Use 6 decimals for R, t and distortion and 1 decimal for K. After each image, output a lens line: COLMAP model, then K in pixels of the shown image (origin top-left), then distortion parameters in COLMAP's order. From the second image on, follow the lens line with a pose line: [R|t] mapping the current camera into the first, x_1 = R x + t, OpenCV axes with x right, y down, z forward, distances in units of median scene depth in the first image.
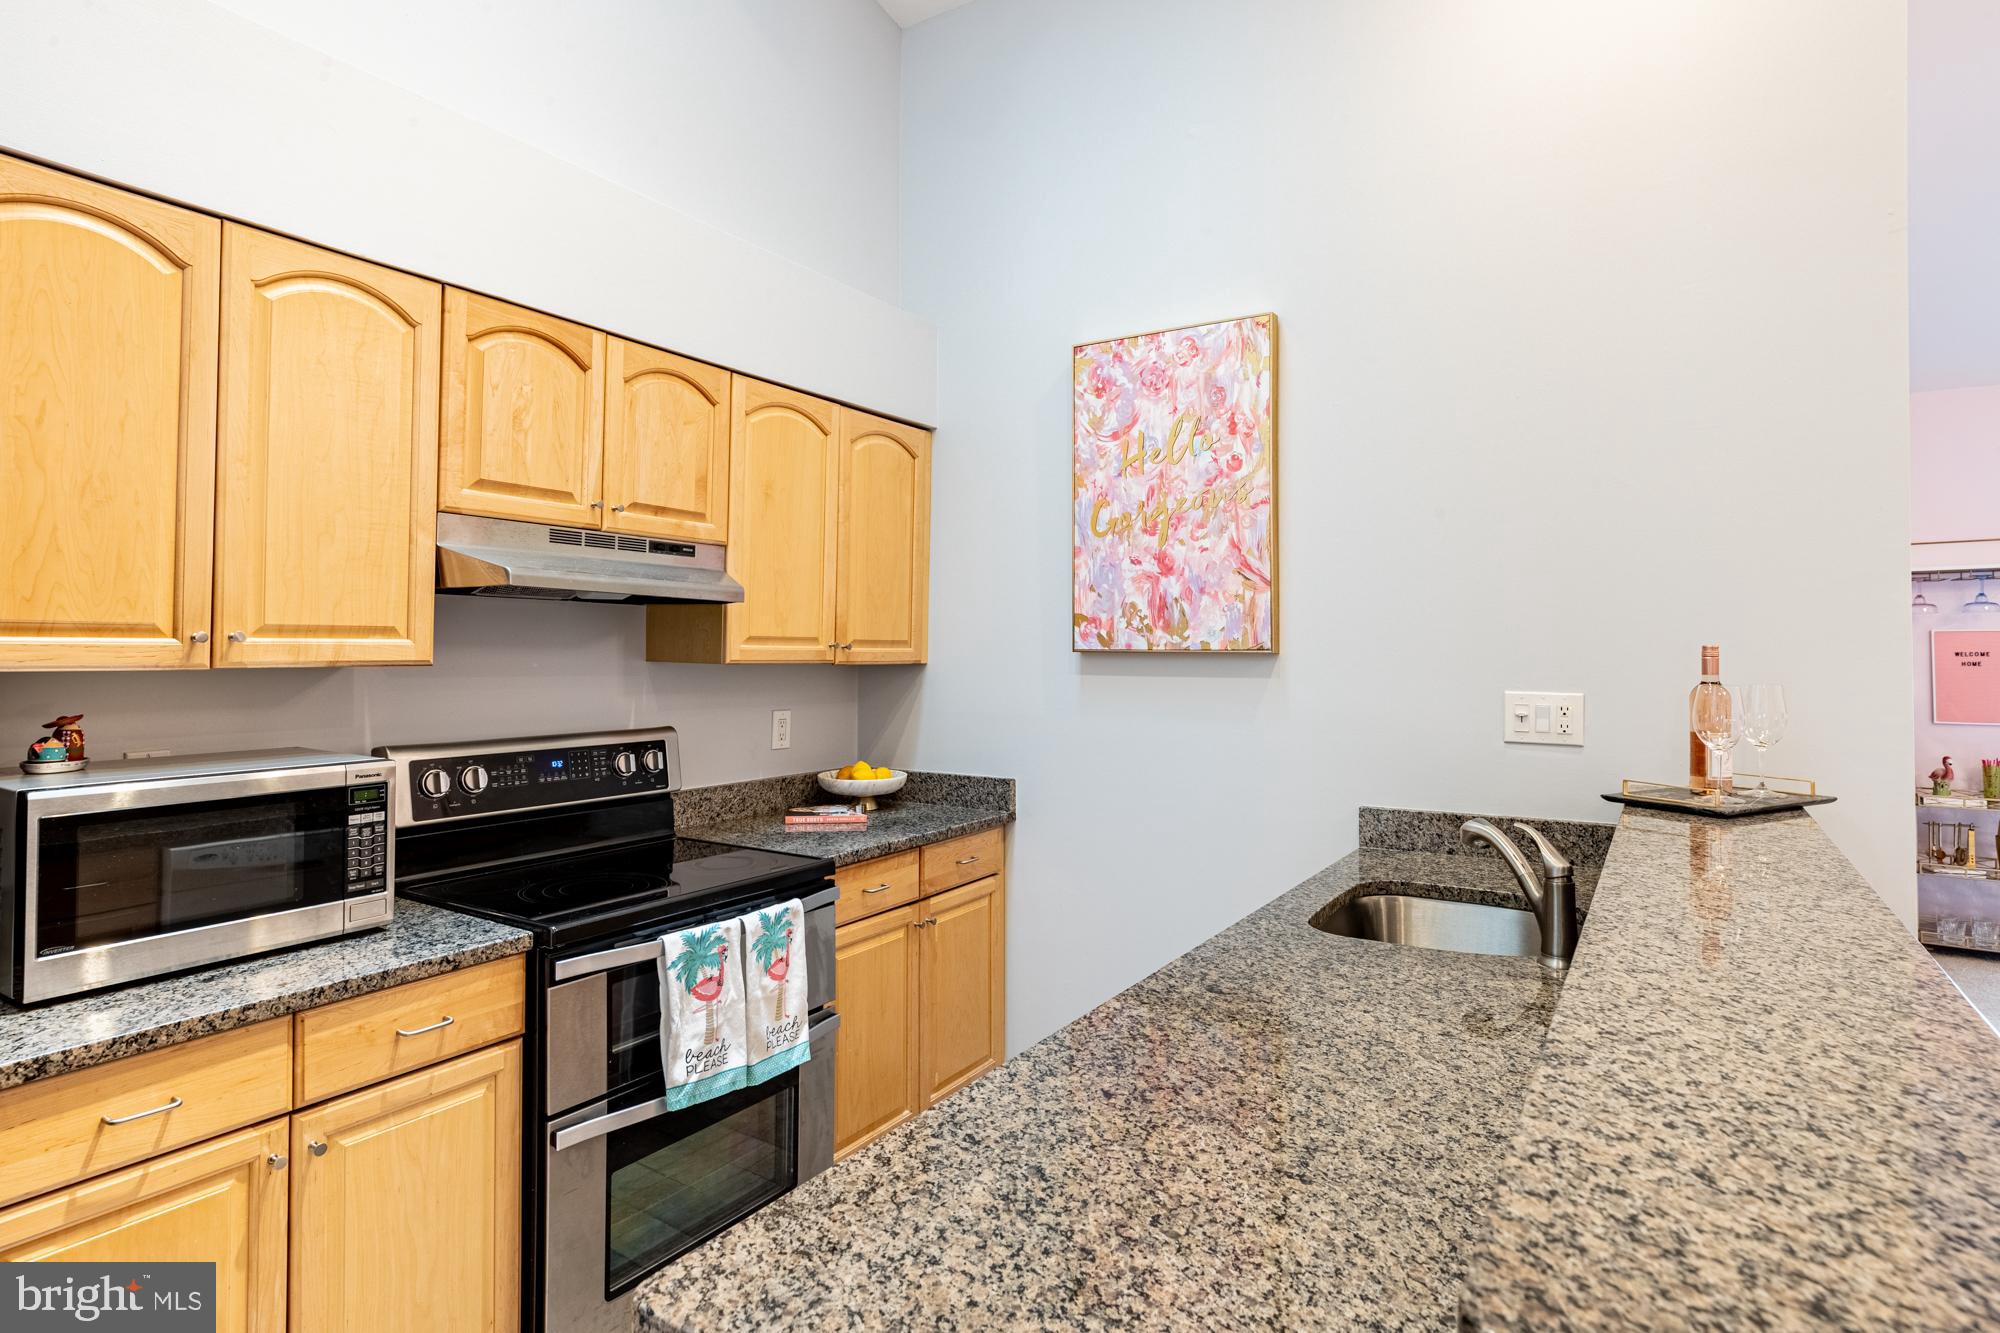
lens RADIAL K [[1068.1, 0, 1006.4], [0, 1068.1, 635.8], [0, 0, 1]] dist [-0.010838, 0.006380]
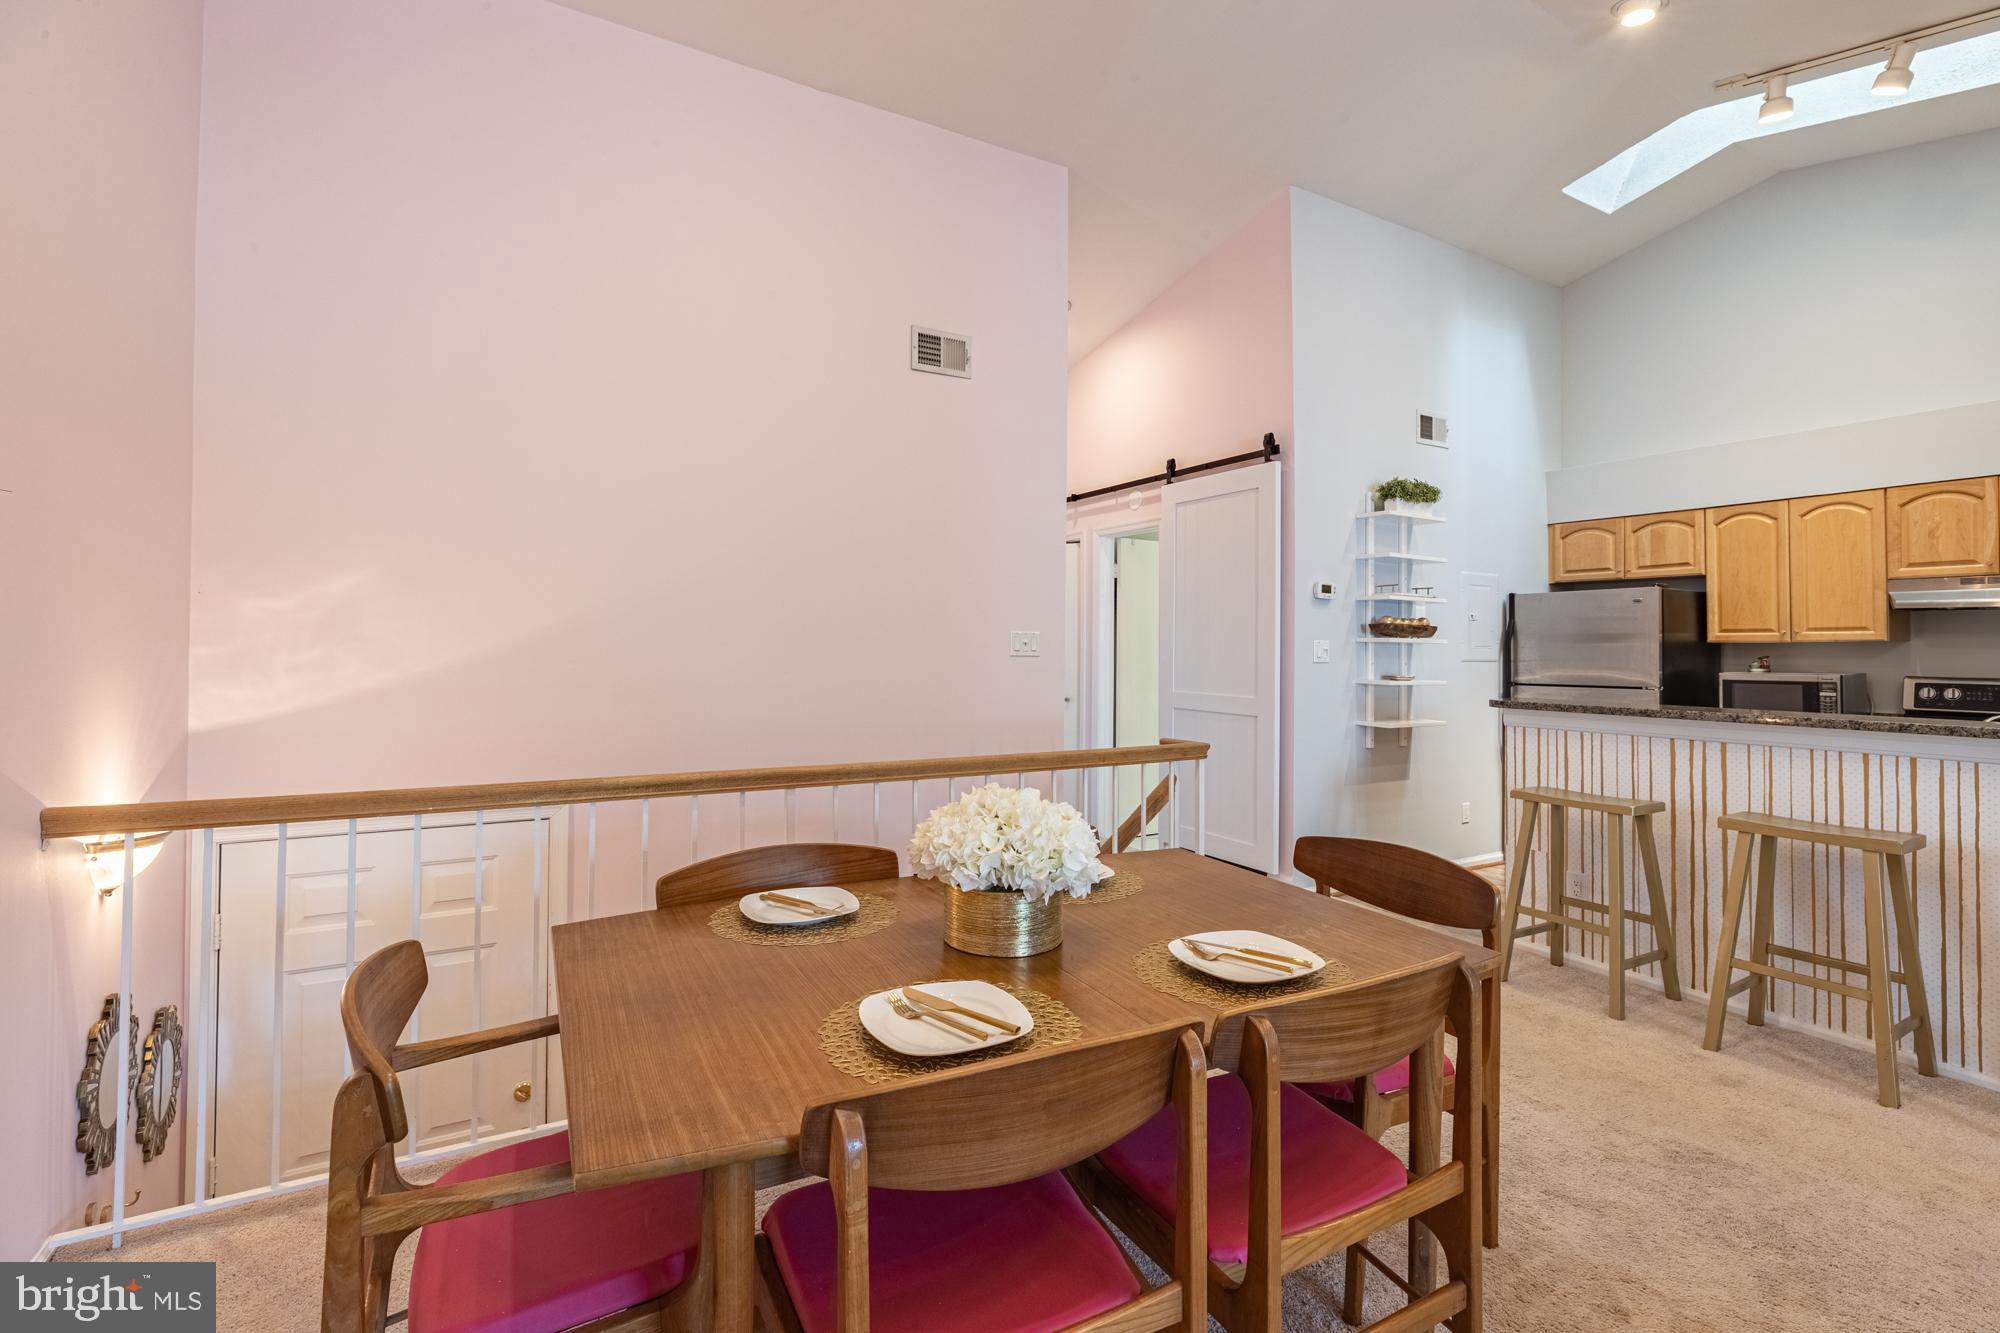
lens RADIAL K [[911.5, 0, 980.1], [0, 911.5, 640.9], [0, 0, 1]] dist [-0.009749, 0.004631]
pose [[-0.464498, -0.016773, -0.885416, 2.165932], [0.004313, 0.999766, -0.021202, 0.057894], [0.885564, -0.013667, -0.464316, 0.093235]]
